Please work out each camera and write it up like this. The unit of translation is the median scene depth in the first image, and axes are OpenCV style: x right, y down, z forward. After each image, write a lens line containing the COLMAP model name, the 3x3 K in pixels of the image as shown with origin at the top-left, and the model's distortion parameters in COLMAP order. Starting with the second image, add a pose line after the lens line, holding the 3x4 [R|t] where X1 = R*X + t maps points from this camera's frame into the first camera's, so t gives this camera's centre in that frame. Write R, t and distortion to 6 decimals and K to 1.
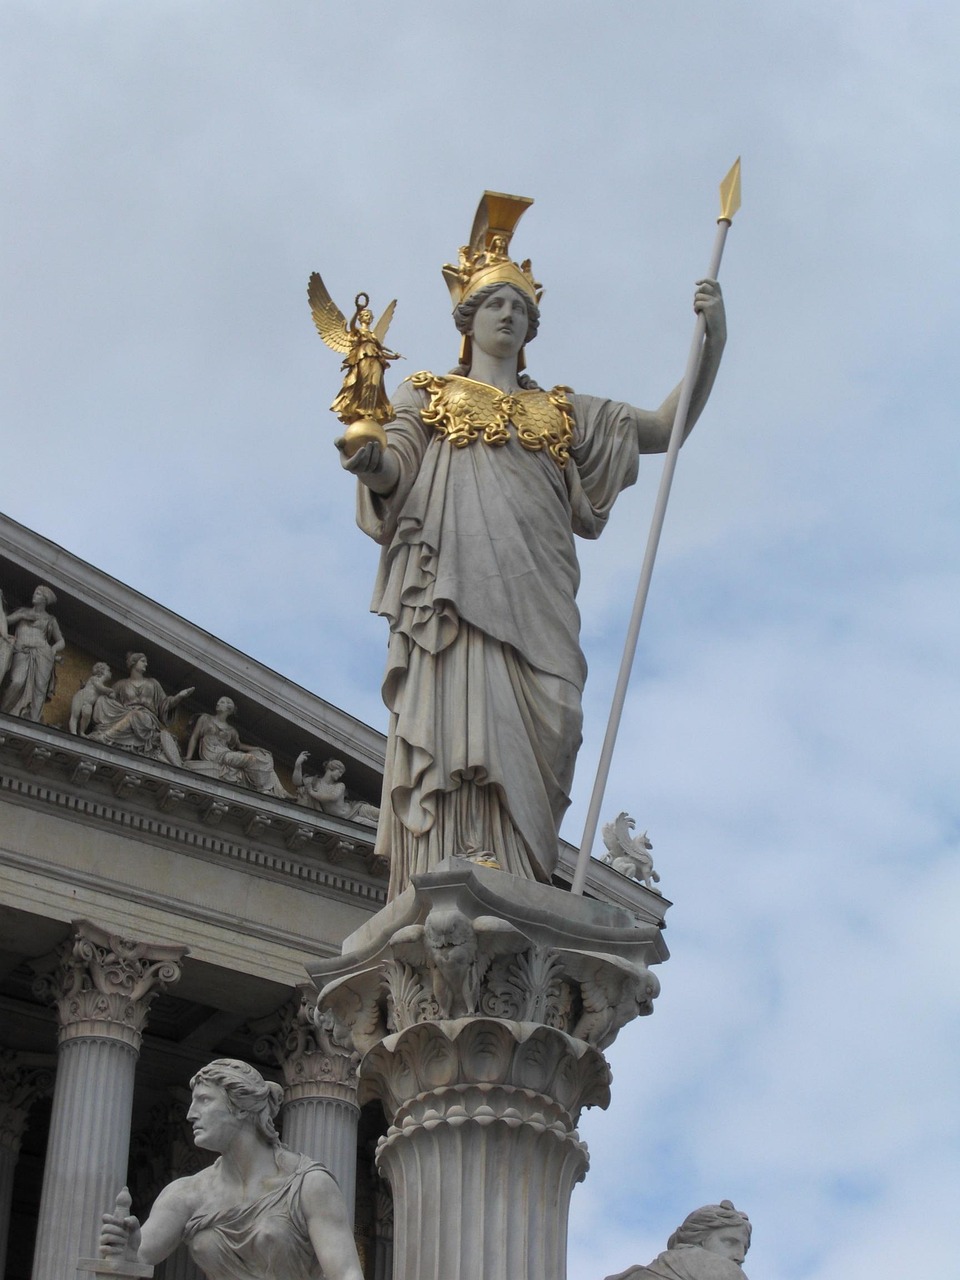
lens RADIAL K [[2892.8, 0, 480.0], [0, 2892.8, 639.4], [0, 0, 1]] dist [-0.071610, 0.000000]
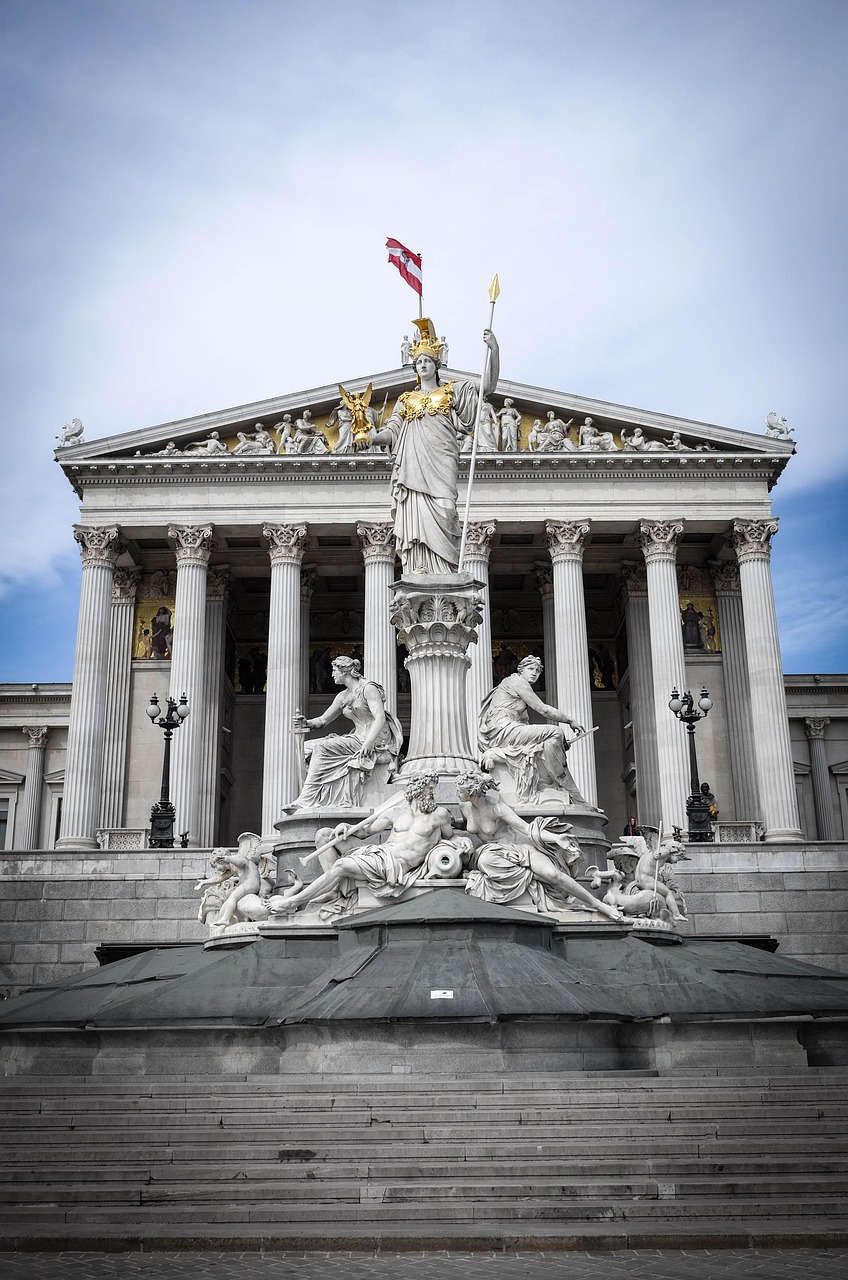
lens RADIAL K [[1245.9, 0, 423.6], [0, 1245.9, 639.9], [0, 0, 1]] dist [0.016924, 0.000000]
pose [[0.852861, -0.183486, -0.488836, 0.303359], [0.306606, 0.933799, 0.184424, -0.046267], [0.422635, -0.307168, 0.852659, -0.073858]]
